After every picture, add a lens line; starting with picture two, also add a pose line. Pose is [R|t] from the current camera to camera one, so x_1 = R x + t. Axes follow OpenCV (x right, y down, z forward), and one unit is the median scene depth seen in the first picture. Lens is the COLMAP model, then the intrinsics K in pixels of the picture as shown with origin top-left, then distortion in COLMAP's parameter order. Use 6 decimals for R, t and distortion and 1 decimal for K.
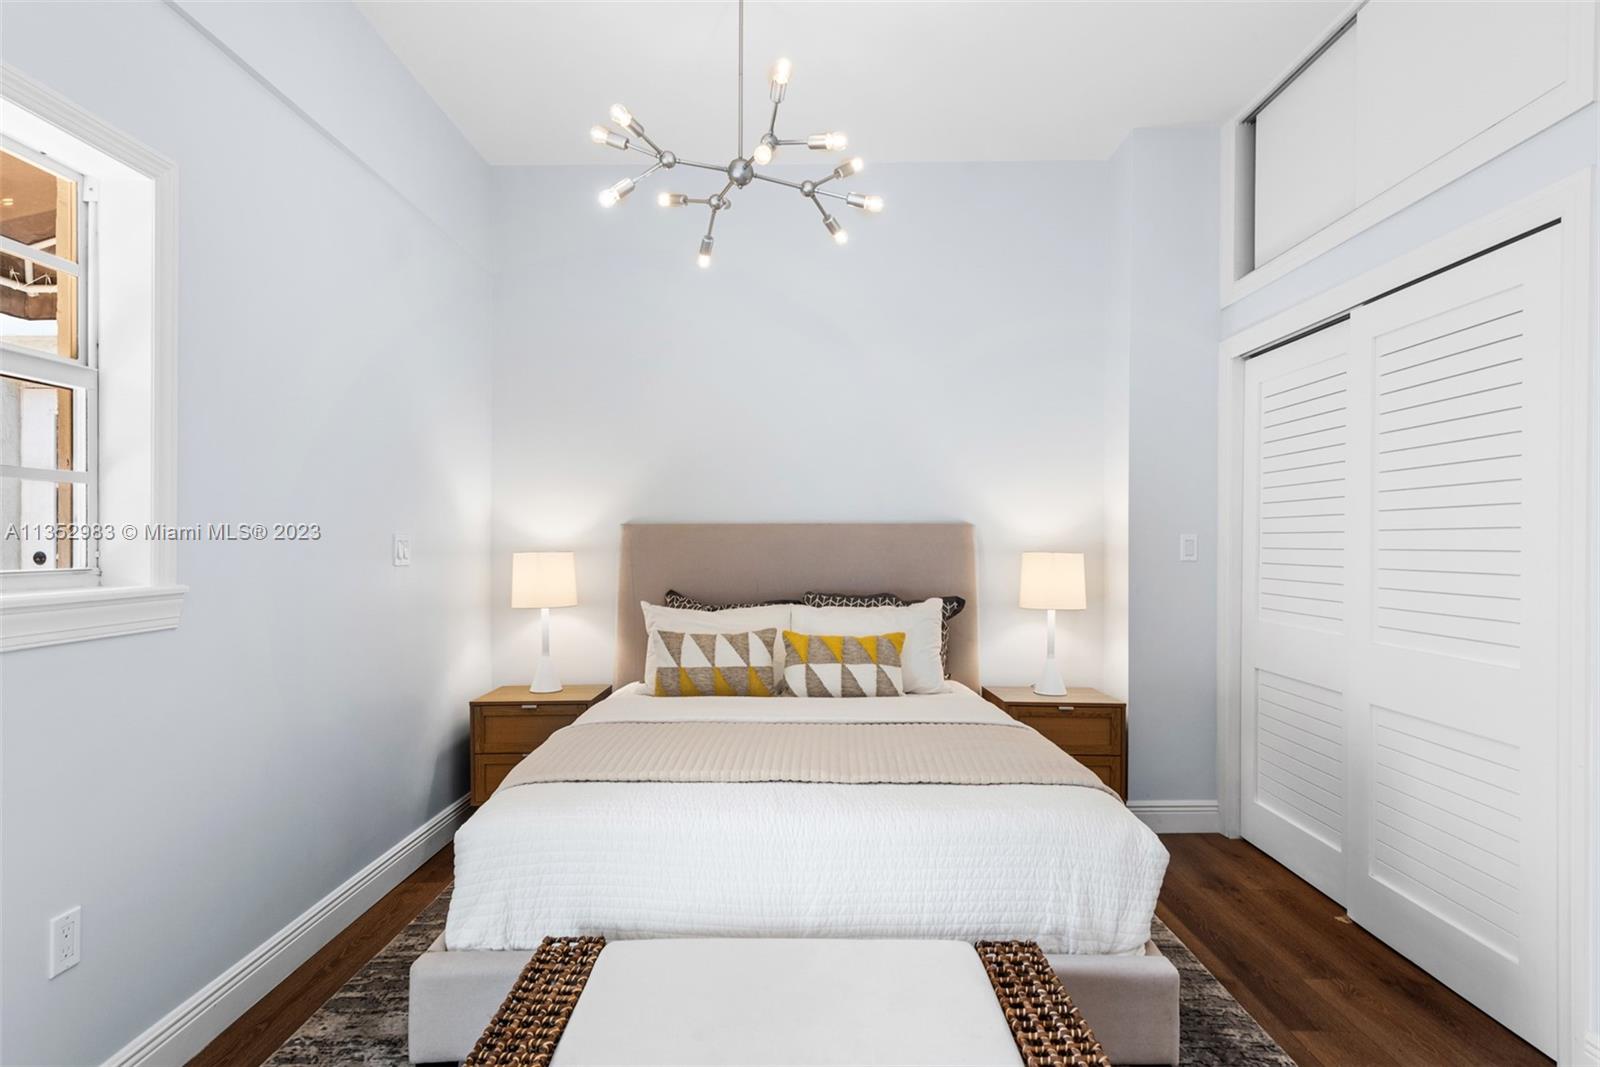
lens RADIAL K [[921.1, 0, 796.9], [0, 921.1, 538.8], [0, 0, 1]] dist [0.033342, -0.001804]
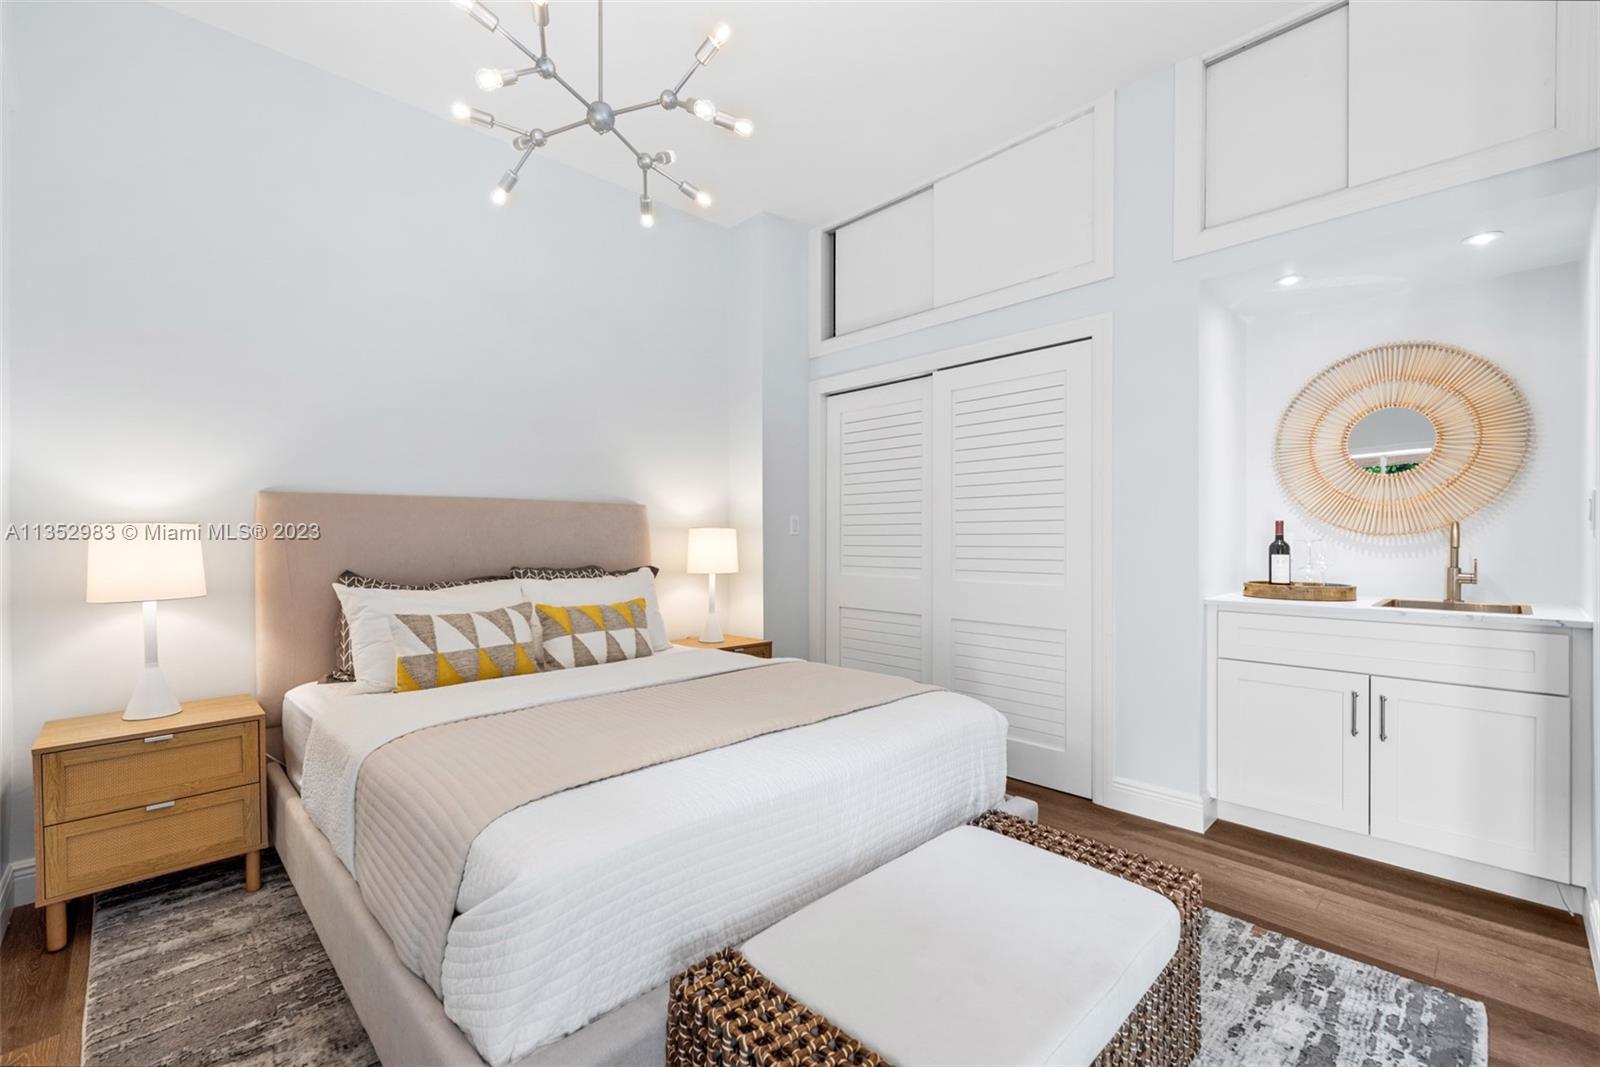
lens RADIAL K [[697.3, 0, 802.2], [0, 697.3, 536.0], [0, 0, 1]] dist [0.011543, -0.000692]
pose [[0.701359, -0.000079, 0.712808, -0.353861], [0.003669, 0.999987, -0.003499, 0.031800], [-0.712798, 0.005069, 0.701351, 0.287156]]
